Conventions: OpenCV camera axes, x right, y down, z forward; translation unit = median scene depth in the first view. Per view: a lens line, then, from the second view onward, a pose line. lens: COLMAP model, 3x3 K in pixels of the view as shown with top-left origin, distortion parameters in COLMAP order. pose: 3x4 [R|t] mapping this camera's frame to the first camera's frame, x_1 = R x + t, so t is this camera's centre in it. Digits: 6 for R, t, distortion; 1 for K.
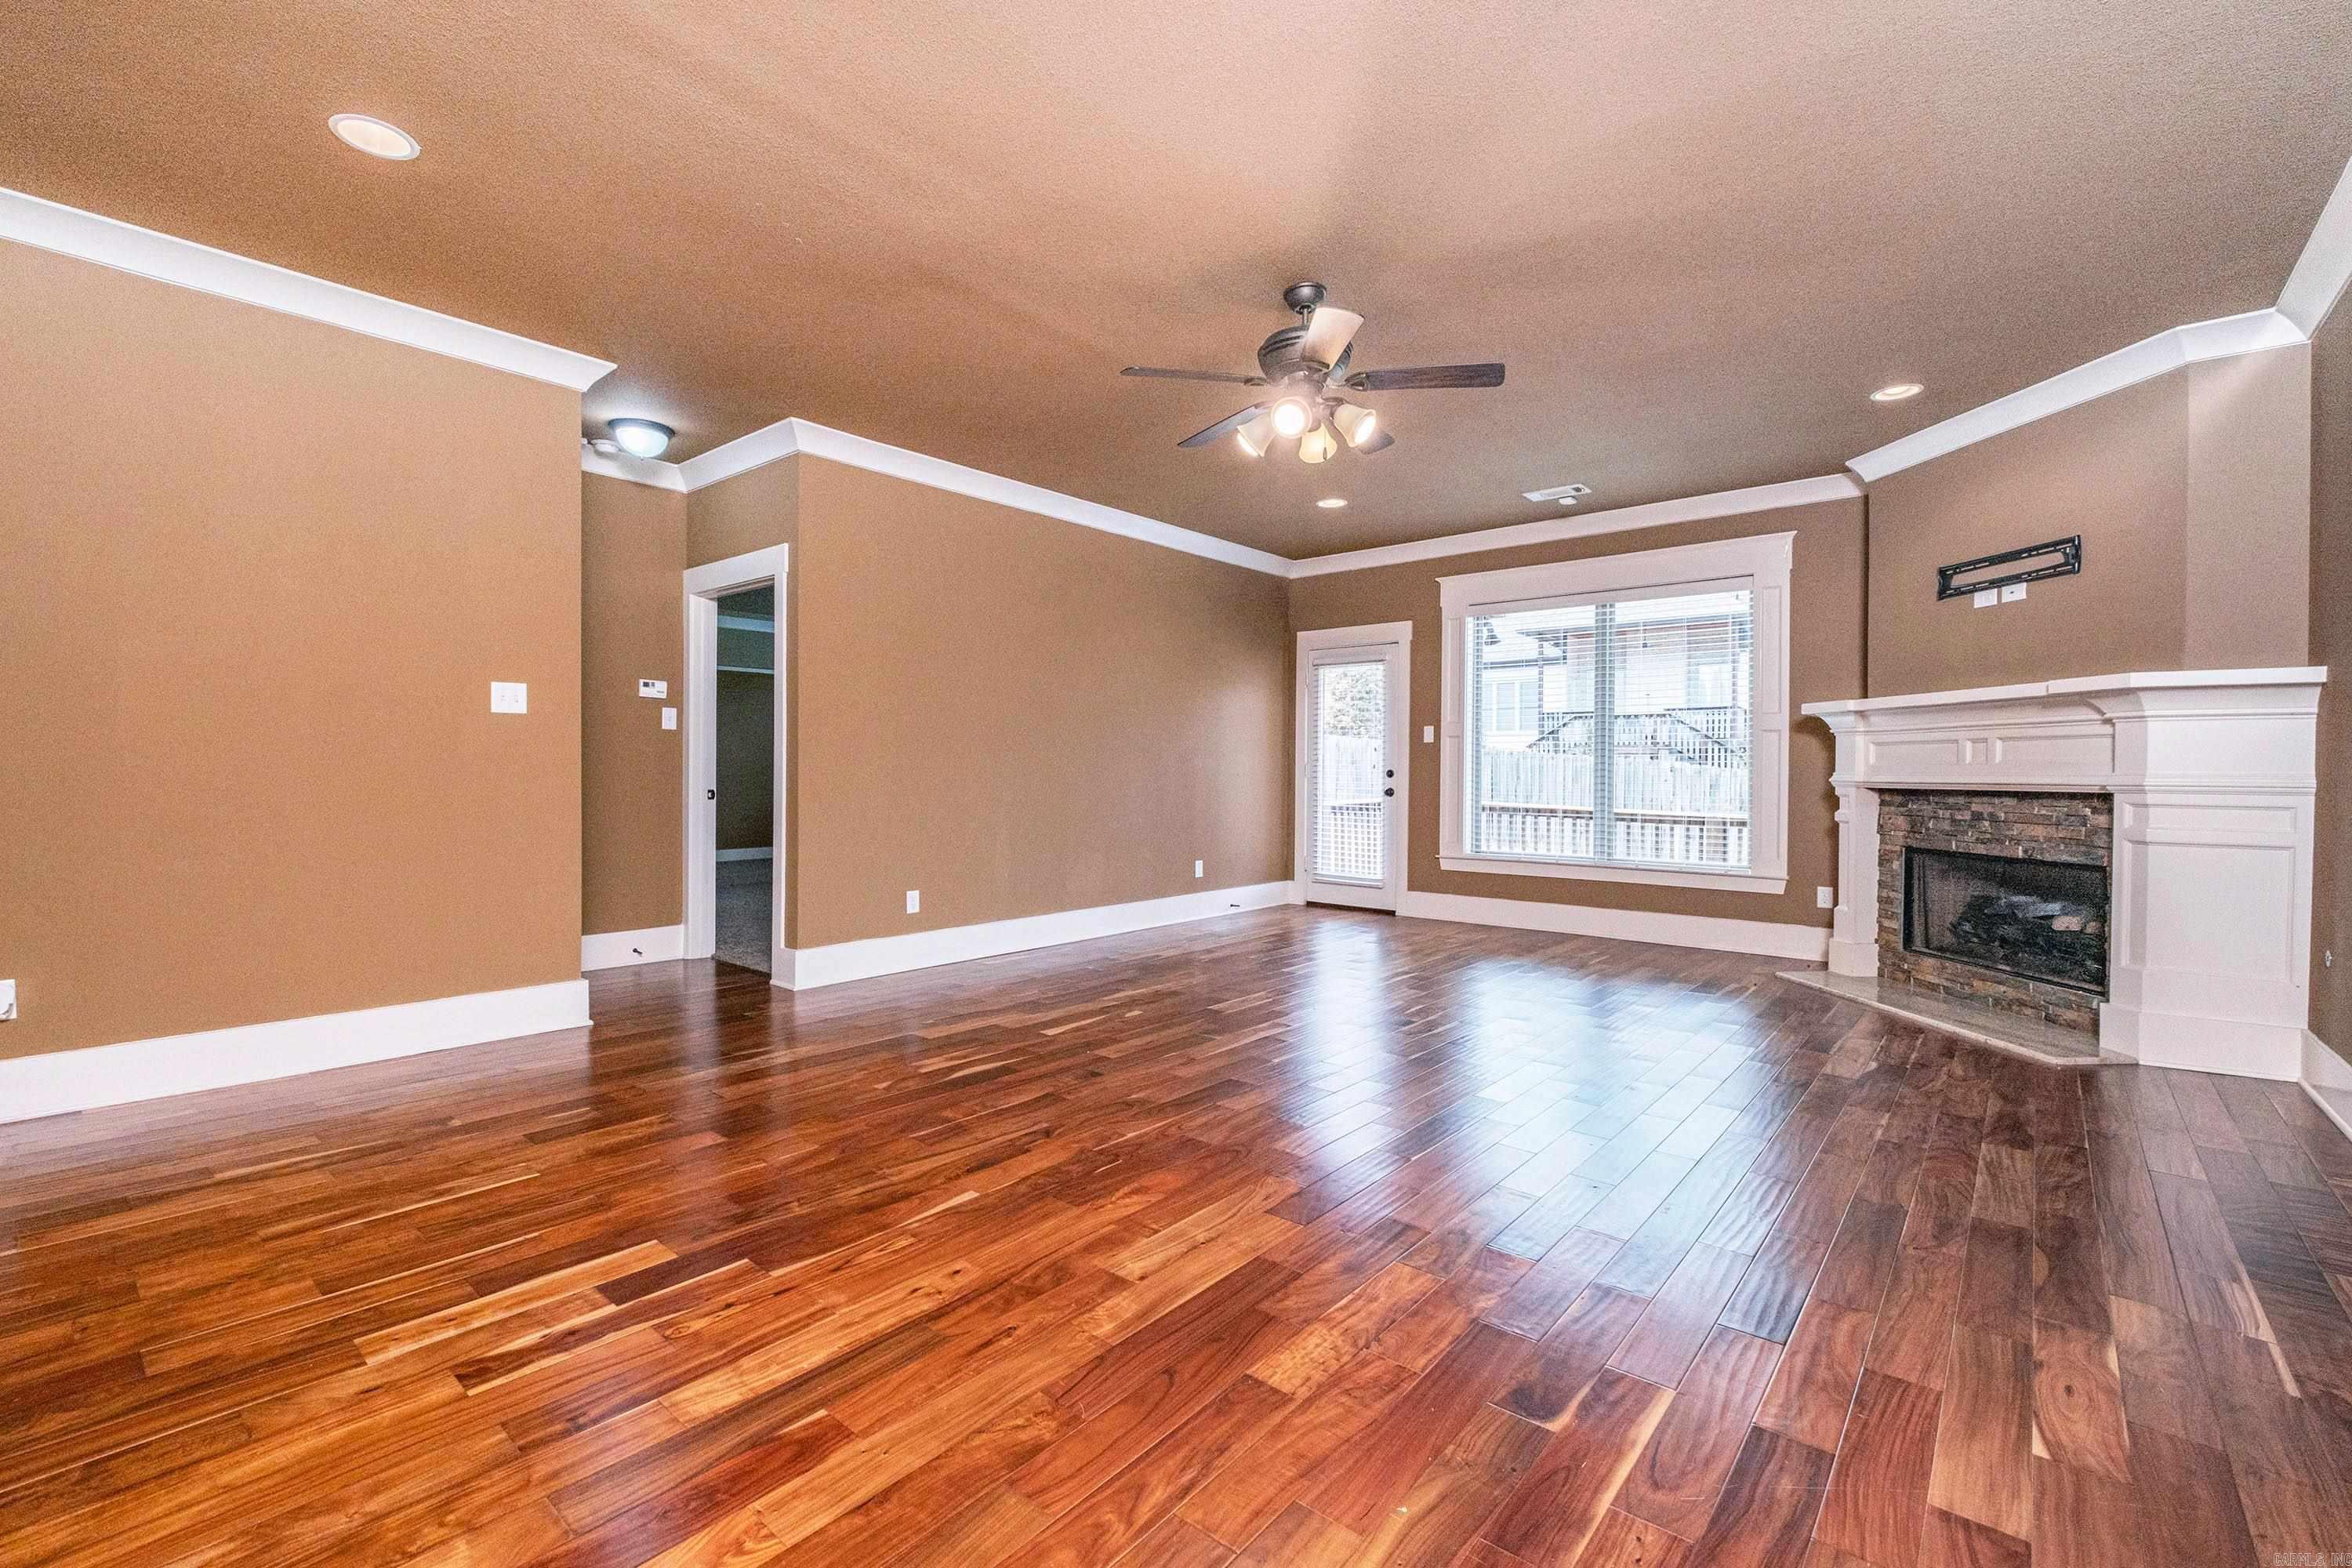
lens RADIAL K [[1008.1, 0, 1182.0], [0, 1008.1, 775.7], [0, 0, 1]] dist [-0.000695, -0.003378]
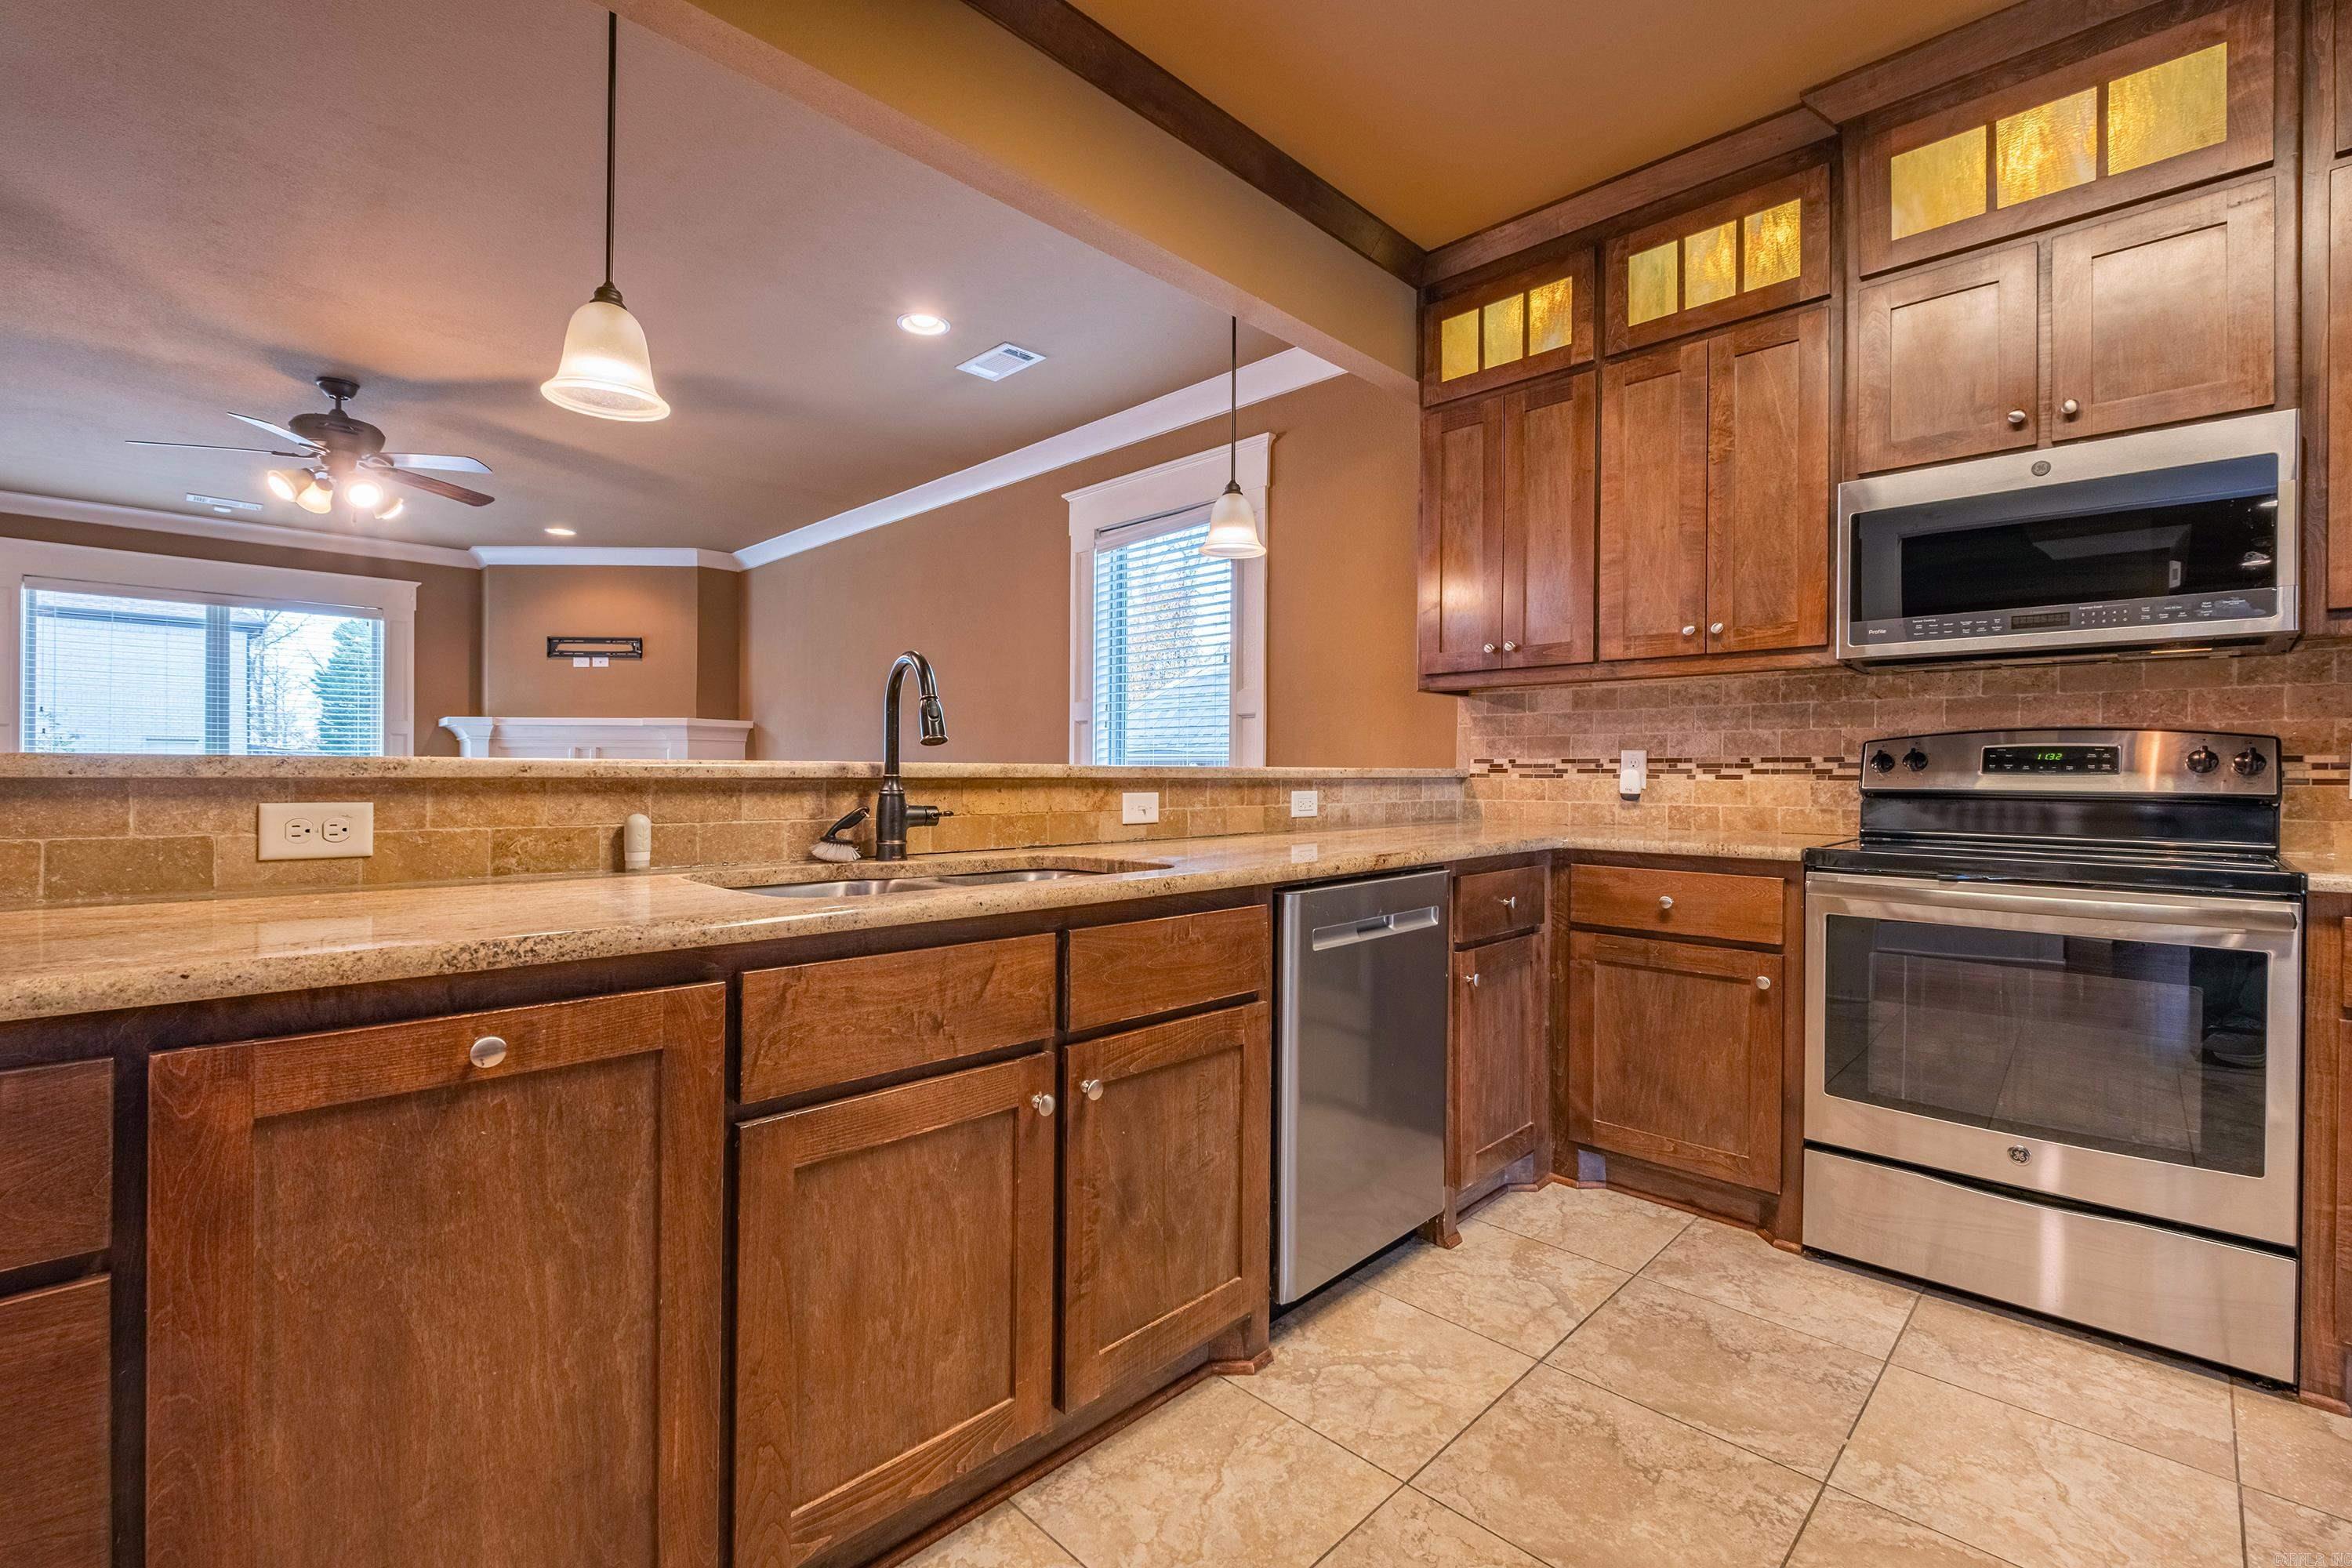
lens RADIAL K [[1008.1, 0, 1174.4], [0, 1008.1, 777.0], [0, 0, 1]] dist [-0.000695, -0.003378]
pose [[0.081941, -0.008712, 0.996599, -0.739943], [-0.000361, 0.999961, 0.008771, -0.003274], [-0.996637, -0.001079, 0.081935, -0.097718]]
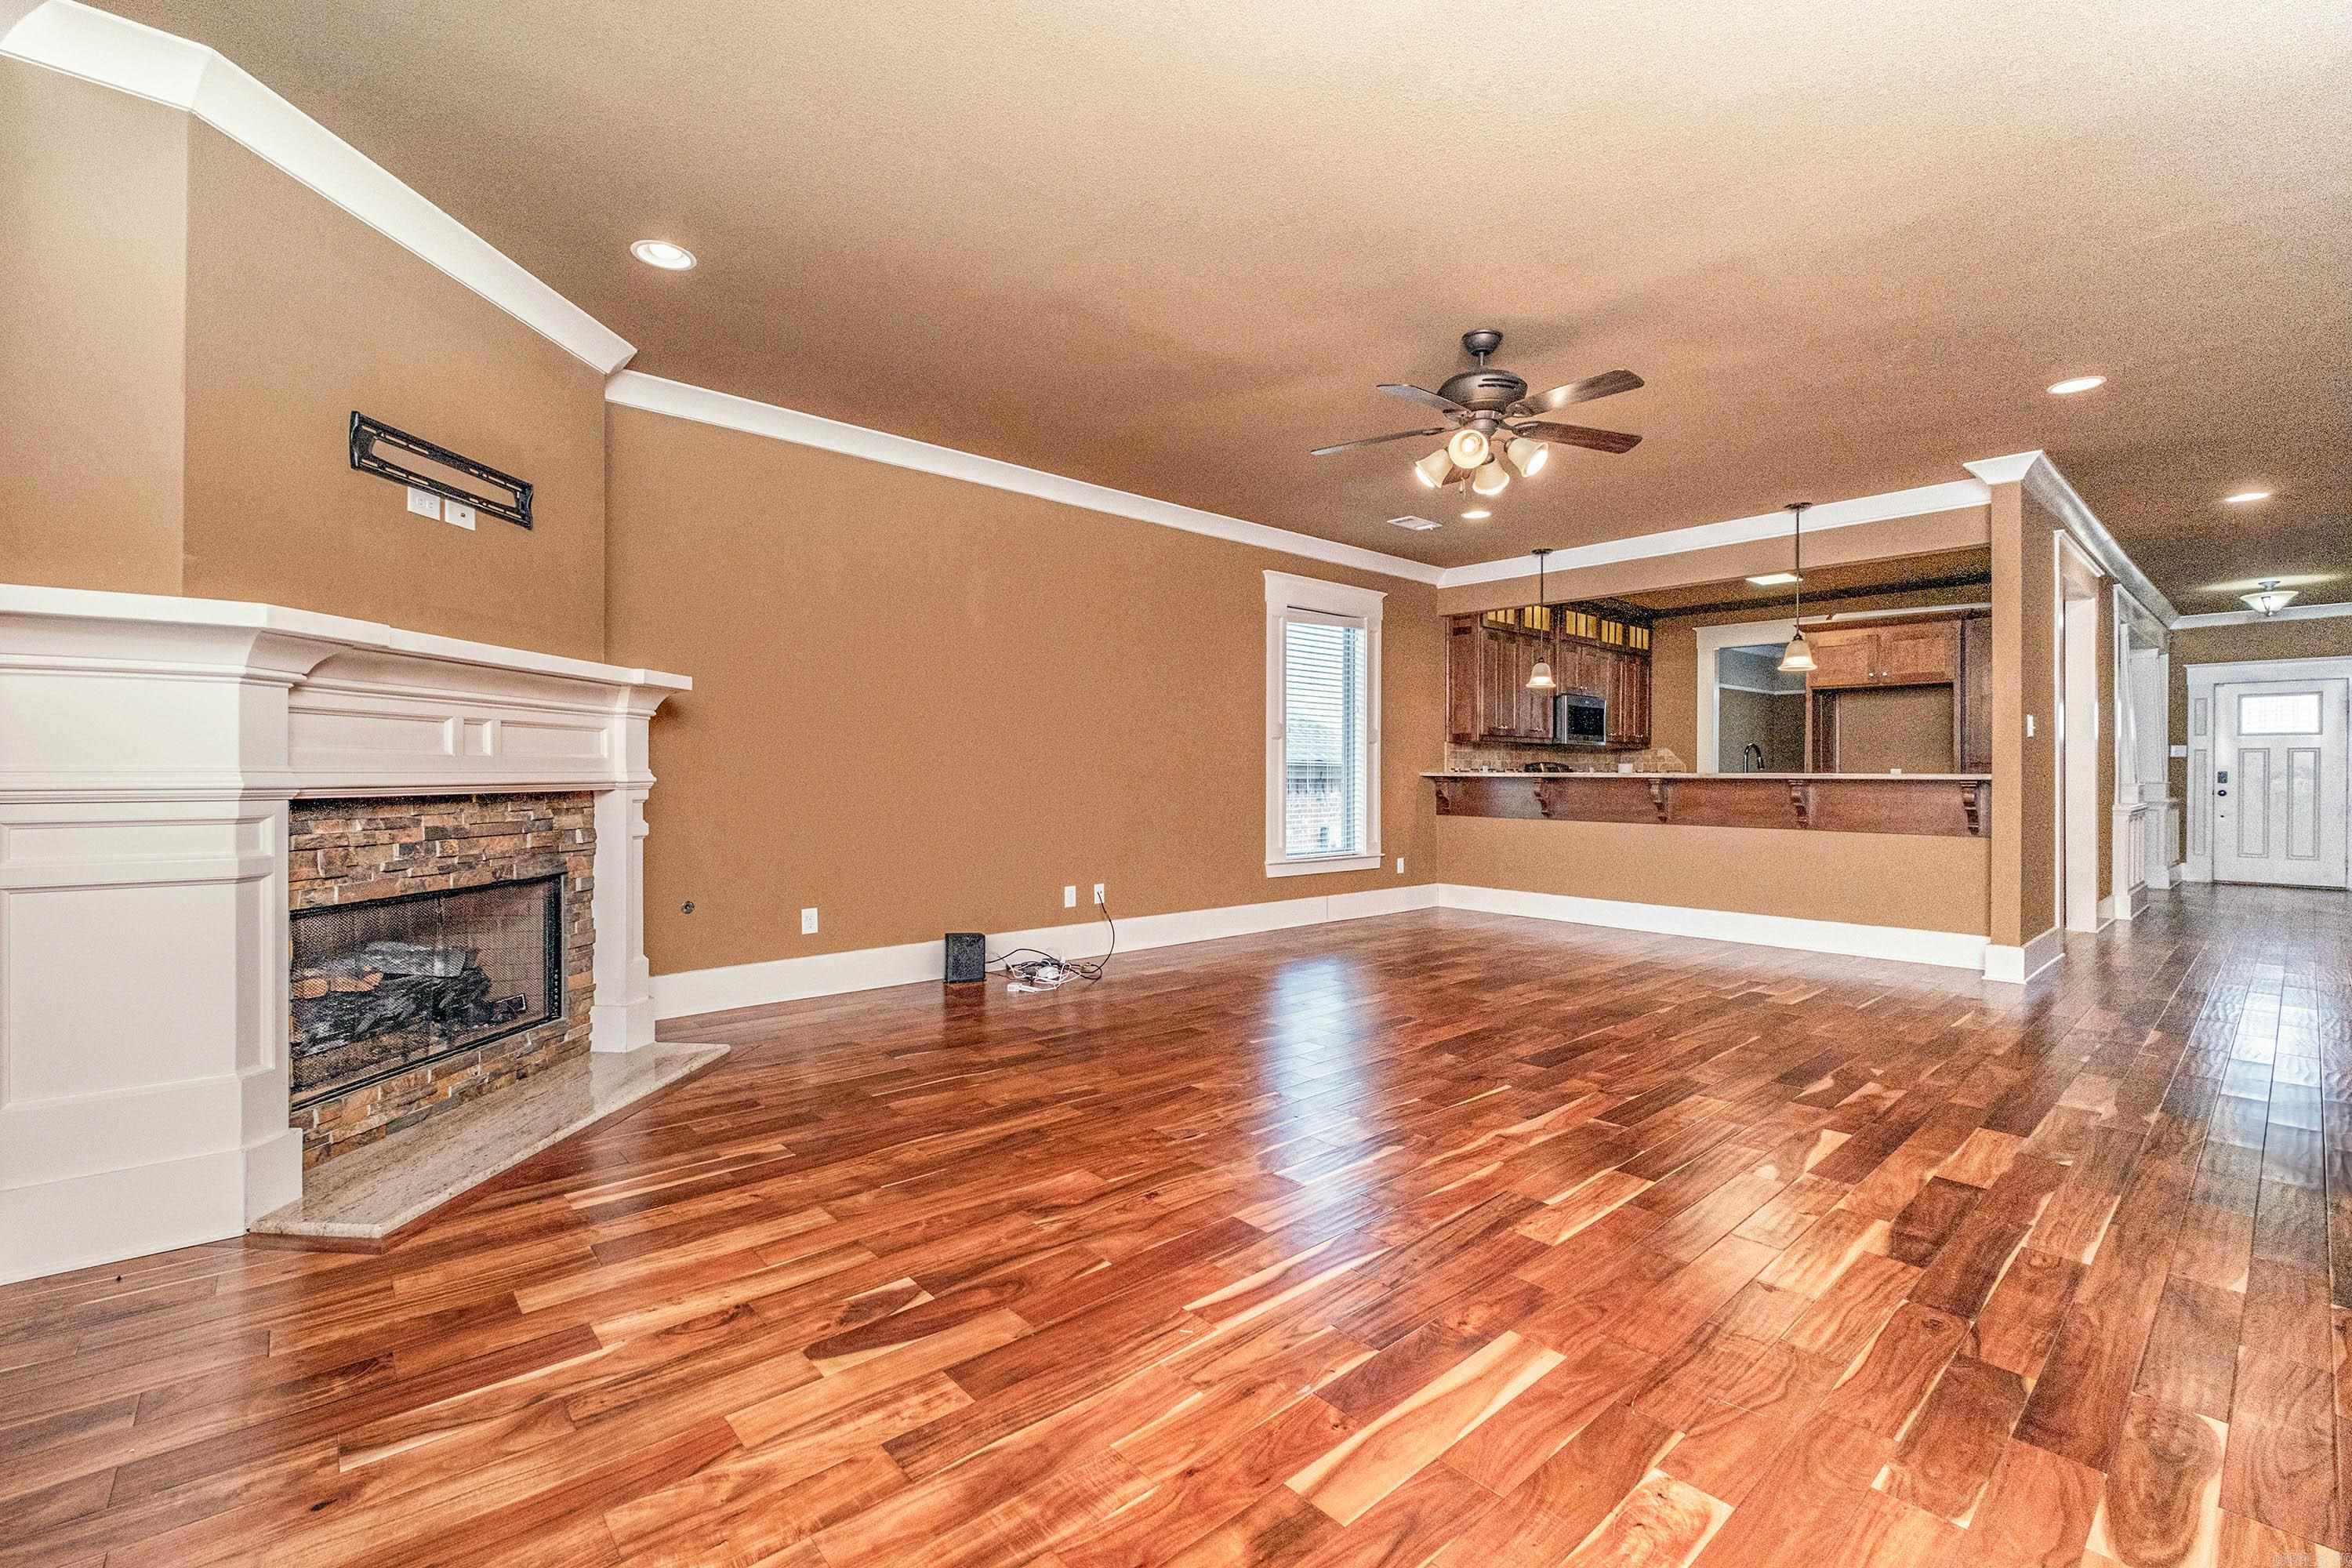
lens RADIAL K [[1008.1, 0, 1183.4], [0, 1008.1, 778.1], [0, 0, 1]] dist [-0.000695, -0.003378]
pose [[-0.989942, -0.010275, 0.141100, 0.204297], [-0.008759, 0.999897, 0.011361, -0.007954], [-0.141203, 0.010011, -0.989930, 1.532685]]
